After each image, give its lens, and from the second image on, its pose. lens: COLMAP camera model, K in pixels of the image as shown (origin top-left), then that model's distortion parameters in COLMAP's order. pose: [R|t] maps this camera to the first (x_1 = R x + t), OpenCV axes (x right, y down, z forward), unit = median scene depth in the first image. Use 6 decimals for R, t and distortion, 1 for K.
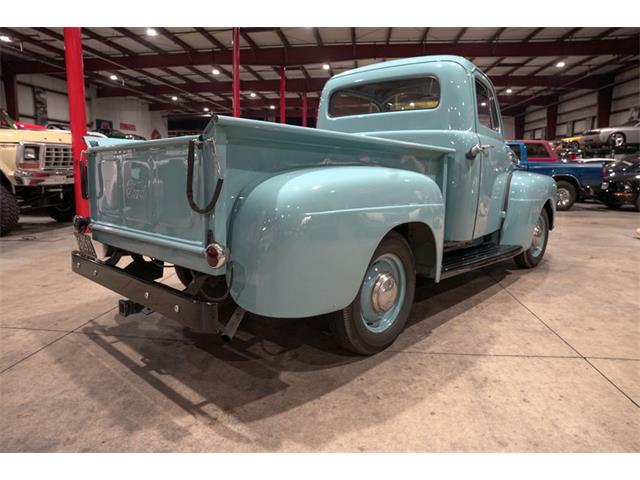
lens RADIAL K [[438.0, 0, 322.0], [0, 438.0, 236.0], [0, 0, 1]] dist [-0.132302, 0.101461]
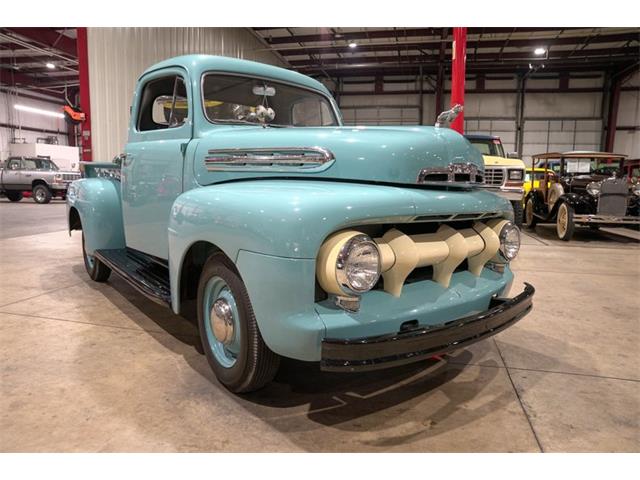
lens RADIAL K [[438.0, 0, 322.4], [0, 438.0, 240.2], [0, 0, 1]] dist [-0.132302, 0.101461]
pose [[-0.135472, 0.121311, -0.983326, 1.361215], [-0.175625, 0.973819, 0.144334, -0.249595], [0.975091, 0.192250, -0.110620, 1.654289]]
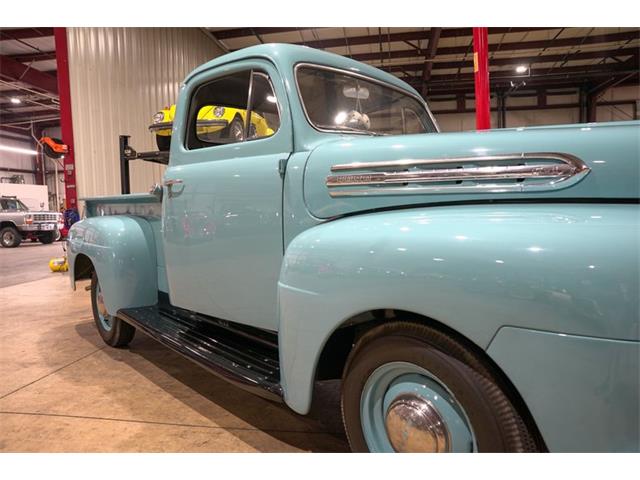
lens RADIAL K [[438.0, 0, 322.3], [0, 438.0, 239.2], [0, 0, 1]] dist [-0.132302, 0.101461]
pose [[-0.066960, 0.063447, -0.995736, 1.141006], [-0.126171, 0.989426, 0.071529, -0.206748], [0.989746, 0.130423, -0.058246, 1.361793]]
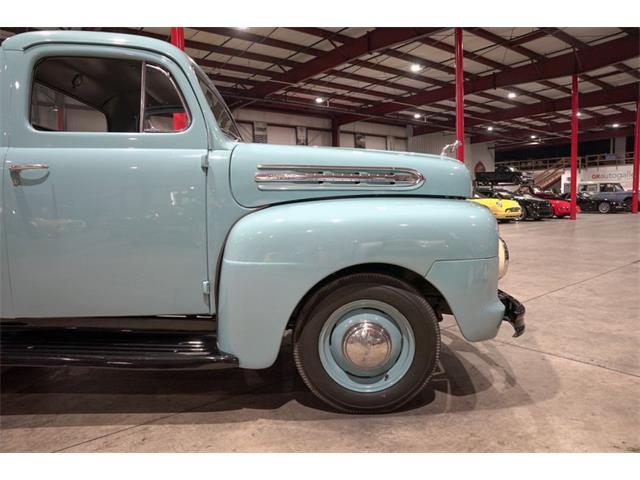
lens RADIAL K [[438.0, 0, 320.7], [0, 438.0, 239.7], [0, 0, 1]] dist [-0.132302, 0.101461]
pose [[0.688196, 0.041500, -0.724337, 1.146693], [-0.089492, 0.995594, -0.027986, -0.134704], [0.719984, 0.084082, 0.688878, 0.943047]]
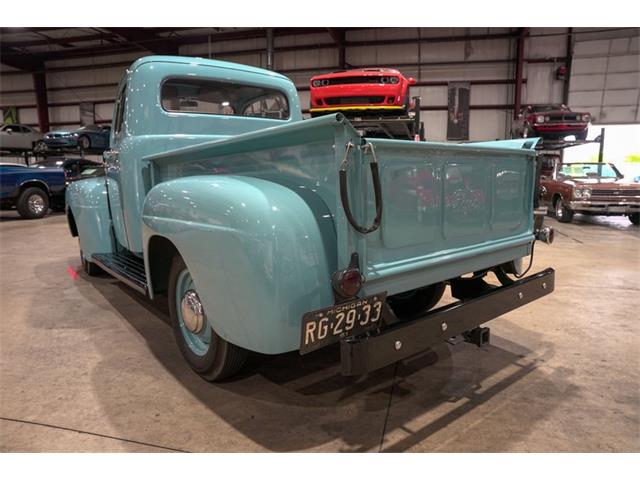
lens RADIAL K [[438.0, 0, 319.0], [0, 438.0, 236.9], [0, 0, 1]] dist [-0.132302, 0.101461]
pose [[0.153055, -0.155724, 0.975871, -0.914482], [0.161488, 0.978173, 0.130764, -0.135847], [-0.974934, 0.137578, 0.174862, 0.786705]]
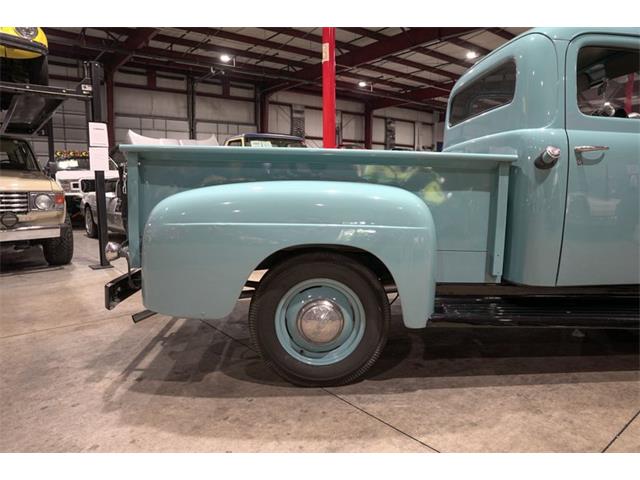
lens RADIAL K [[438.0, 0, 322.3], [0, 438.0, 239.4], [0, 0, 1]] dist [-0.132302, 0.101461]
pose [[0.704011, 0.075471, -0.706167, 0.587254], [-0.101831, 0.994790, 0.004797, -0.032802], [0.702850, 0.068533, 0.708029, 0.278945]]
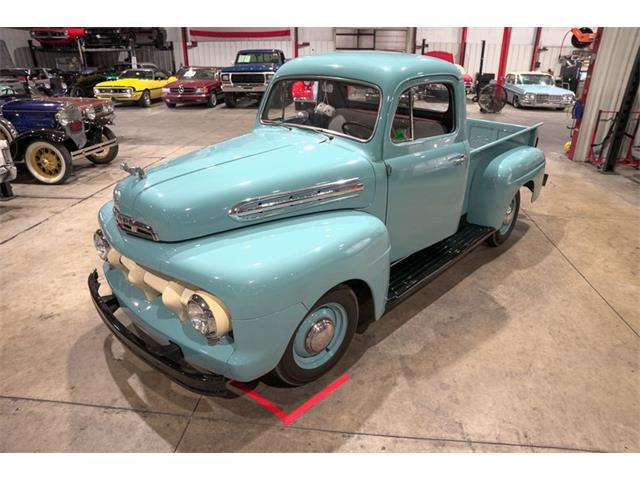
lens RADIAL K [[438.0, 0, 320.0], [0, 438.0, 243.0], [0, 0, 1]] dist [-0.132302, 0.101461]
pose [[-0.999628, -0.025721, 0.009077, 0.343899], [-0.016434, 0.833564, 0.552178, -0.681563], [-0.021768, 0.551824, -0.833677, 2.418205]]
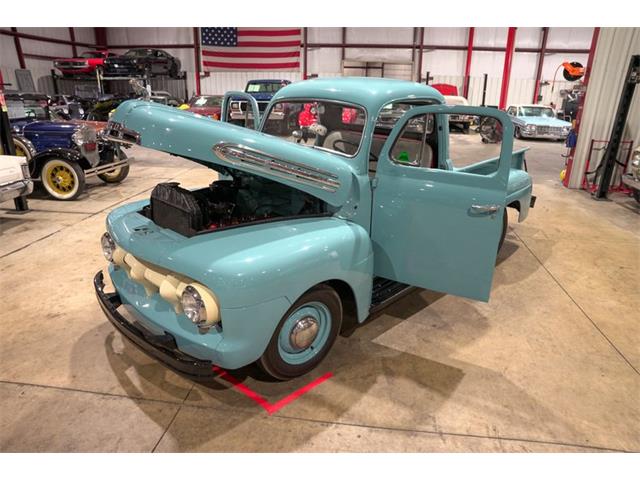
lens RADIAL K [[438.0, 0, 319.4], [0, 438.0, 242.8], [0, 0, 1]] dist [-0.132302, 0.101461]
pose [[-0.998588, -0.044386, 0.029202, 0.297462], [-0.024108, 0.868317, 0.495423, -0.679163], [-0.047346, 0.494020, -0.868161, 2.508247]]
